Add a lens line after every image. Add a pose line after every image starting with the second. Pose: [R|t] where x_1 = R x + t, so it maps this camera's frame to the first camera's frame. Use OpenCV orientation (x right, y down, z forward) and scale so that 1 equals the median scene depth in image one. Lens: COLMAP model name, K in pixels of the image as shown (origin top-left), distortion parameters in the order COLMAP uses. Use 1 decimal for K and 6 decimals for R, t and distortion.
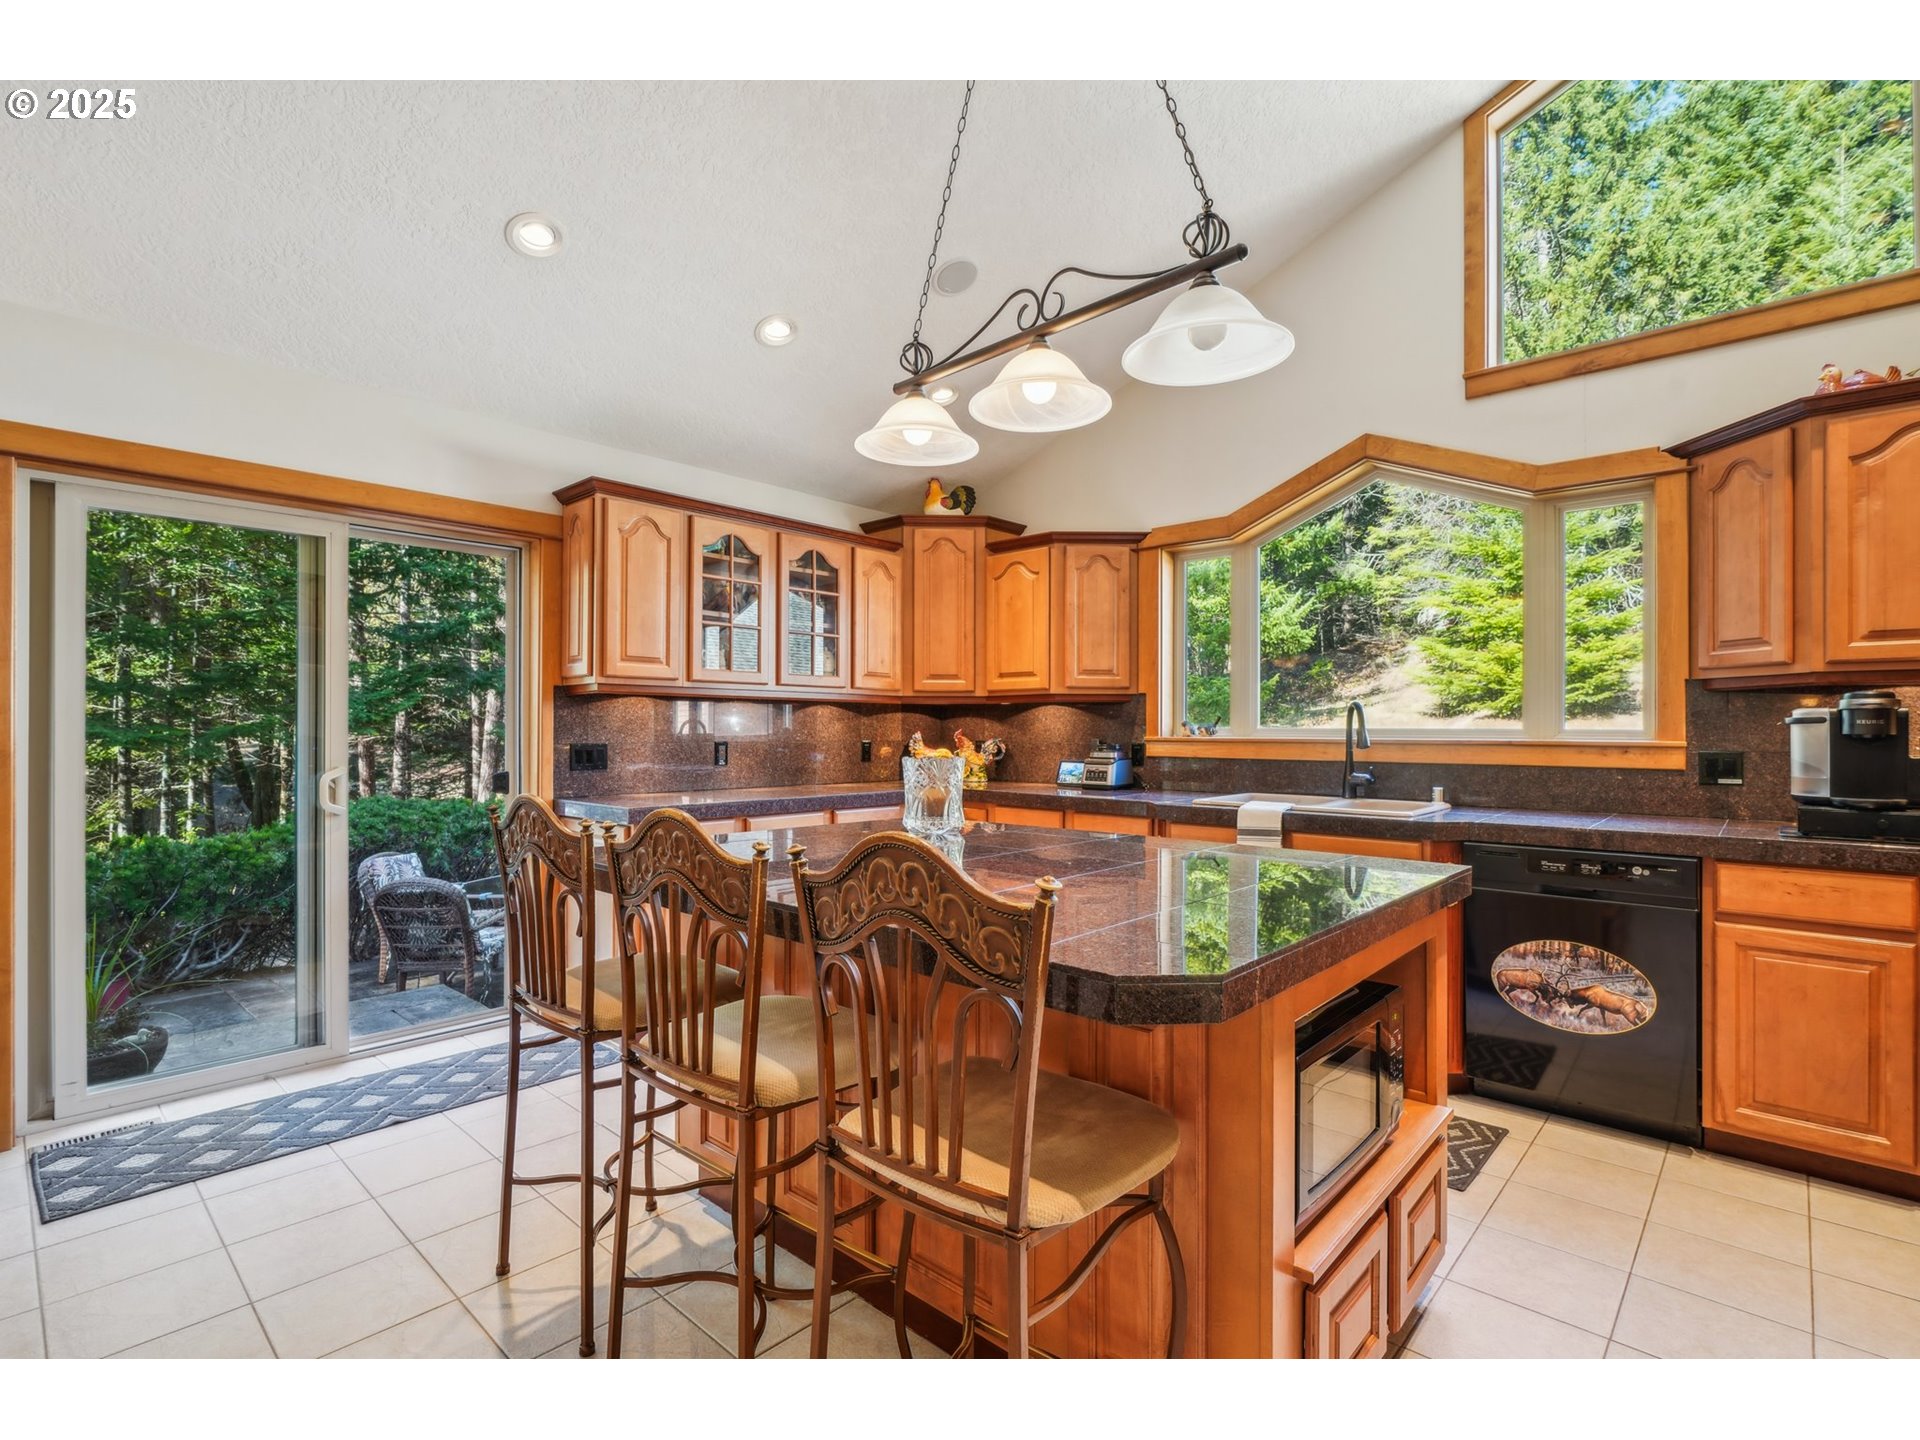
lens RADIAL K [[899.6, 0, 960.7], [0, 899.6, 726.4], [0, 0, 1]] dist [-0.002435, 0.000377]
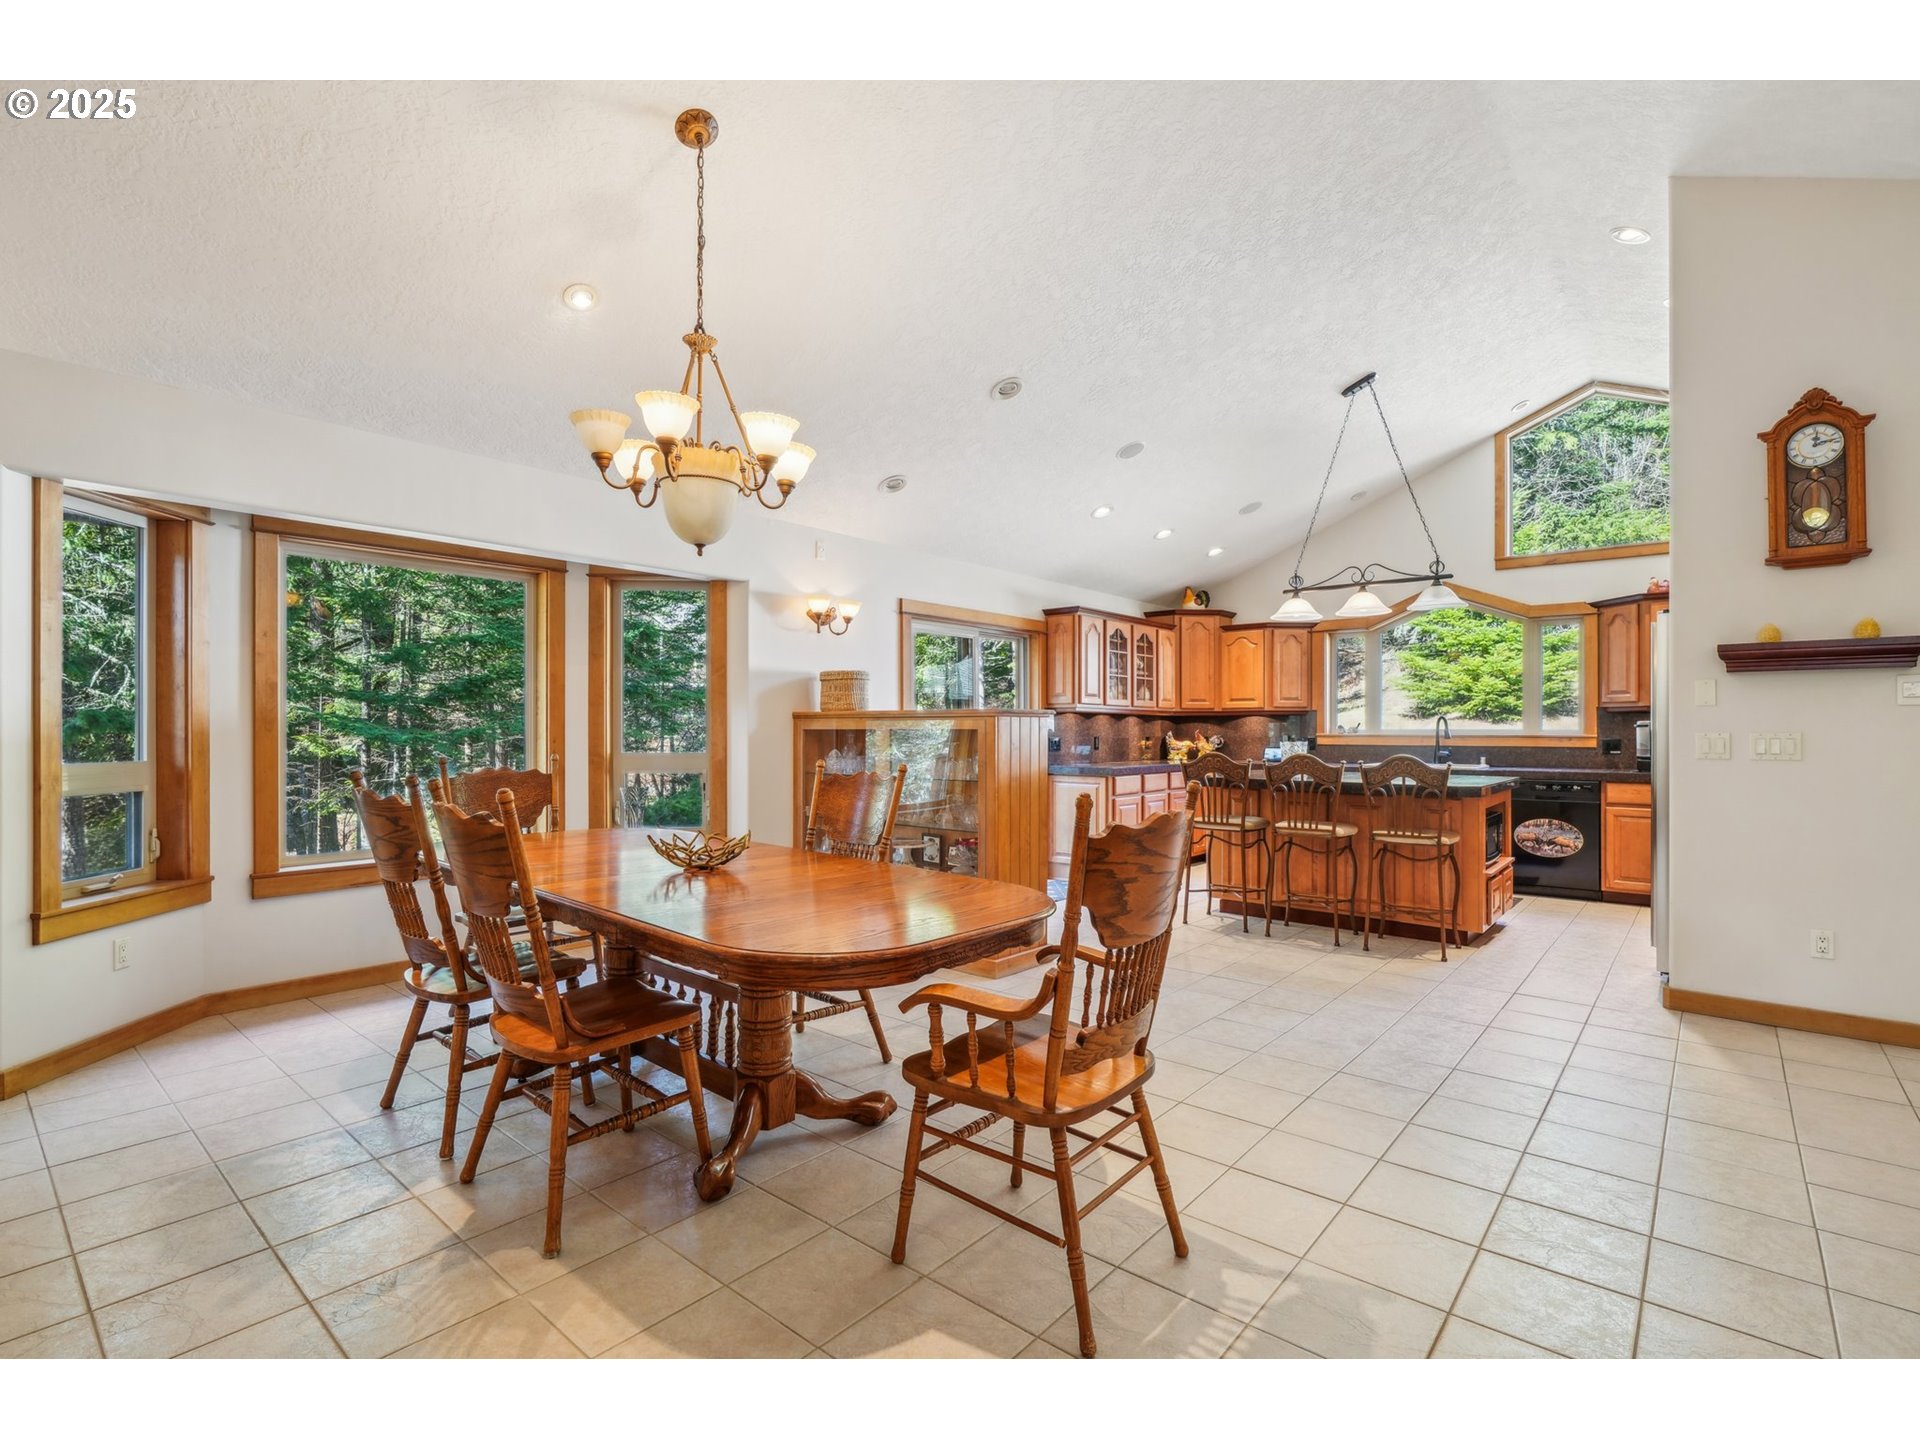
lens RADIAL K [[899.6, 0, 960.7], [0, 899.6, 726.4], [0, 0, 1]] dist [-0.002435, 0.000377]
pose [[0.999092, -0.001748, 0.042560, -0.598708], [0.001714, 0.999998, 0.000839, -0.006254], [-0.042561, -0.000765, 0.999094, -0.803698]]
